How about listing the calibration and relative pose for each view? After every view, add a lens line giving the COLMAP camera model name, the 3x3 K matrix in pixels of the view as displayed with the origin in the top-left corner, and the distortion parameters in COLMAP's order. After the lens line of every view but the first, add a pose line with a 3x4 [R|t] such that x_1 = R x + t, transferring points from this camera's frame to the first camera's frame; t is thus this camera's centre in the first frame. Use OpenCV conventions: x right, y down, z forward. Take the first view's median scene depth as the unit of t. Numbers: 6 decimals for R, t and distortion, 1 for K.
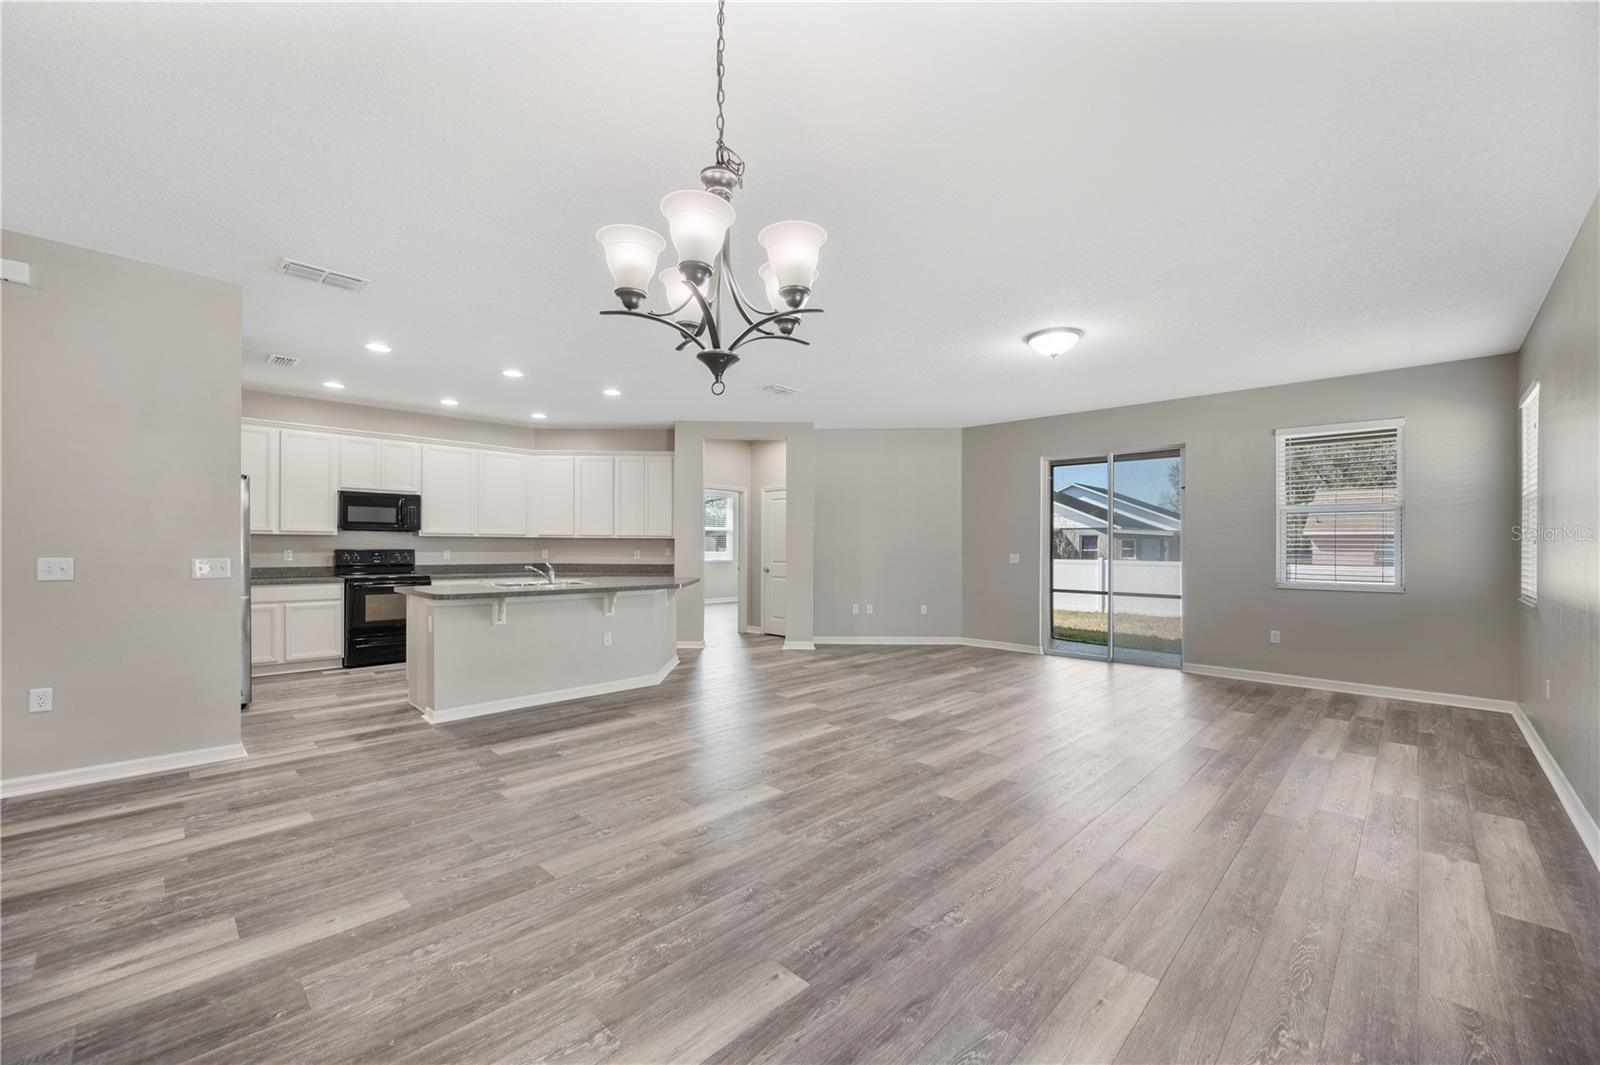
lens RADIAL K [[636.5, 0, 790.9], [0, 636.5, 546.3], [0, 0, 1]] dist [0.001755, -0.000547]
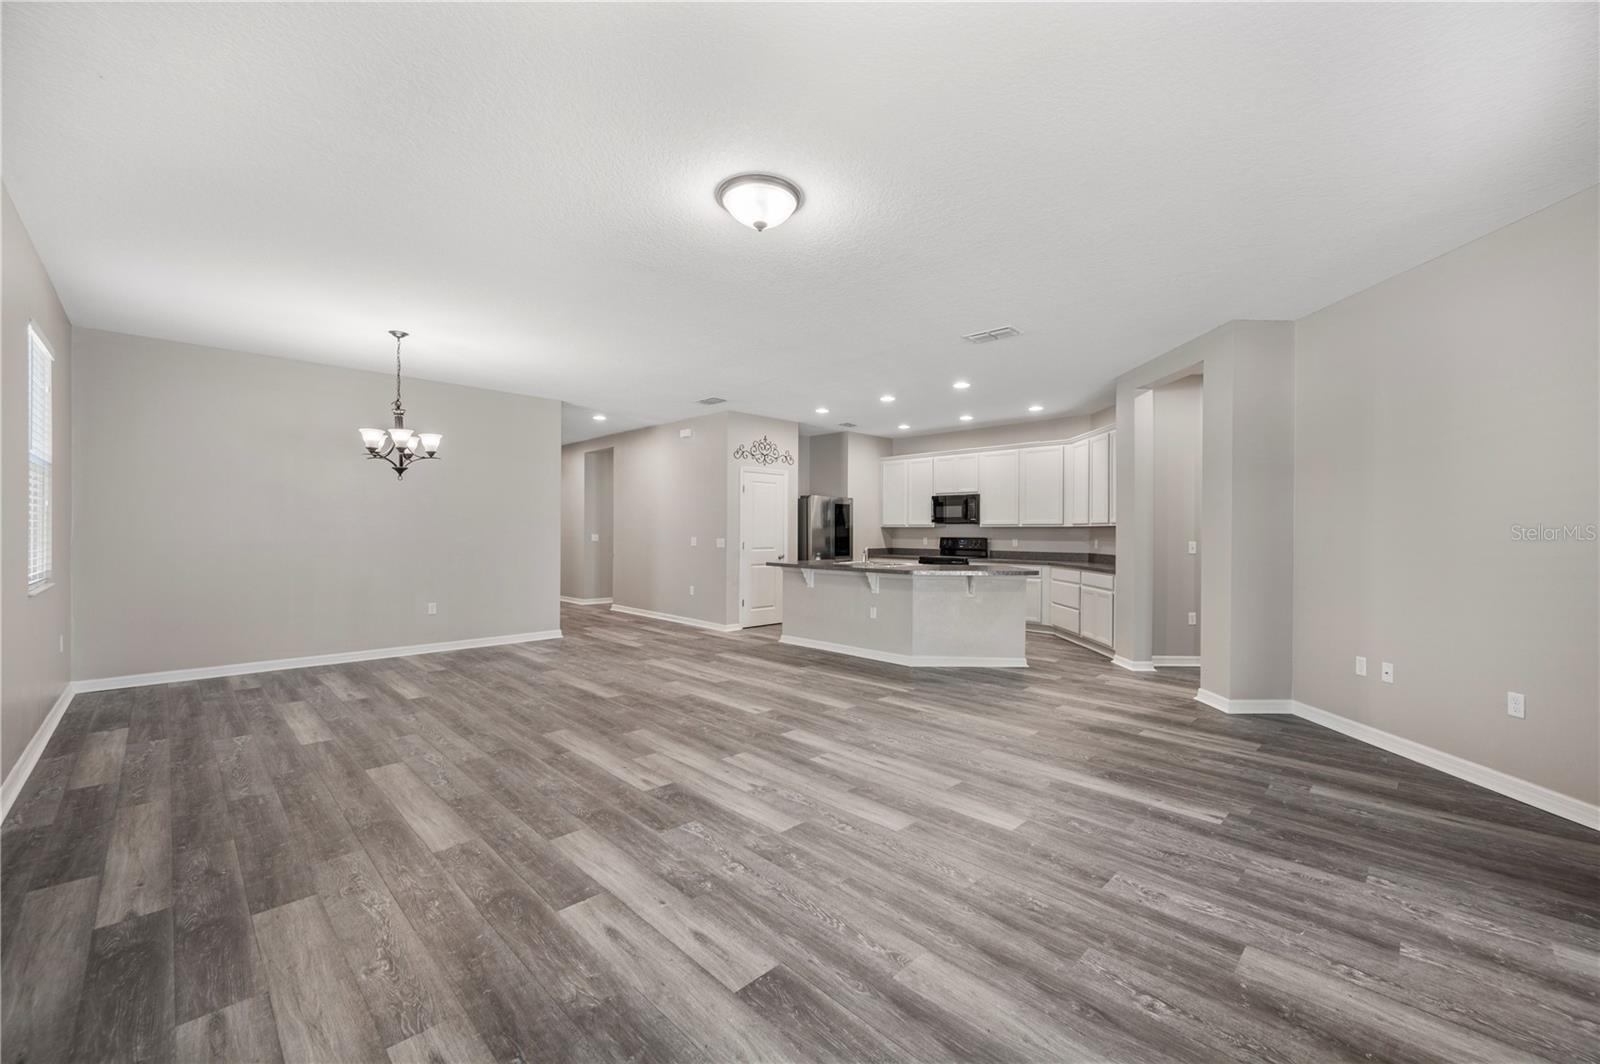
lens RADIAL K [[636.5, 0, 808.4], [0, 636.5, 531.1], [0, 0, 1]] dist [0.001755, -0.000547]
pose [[-0.004347, -0.008317, -0.999956, 0.951832], [-0.006402, 0.999945, -0.008289, 0.006806], [0.999970, 0.006366, -0.004400, 0.958750]]
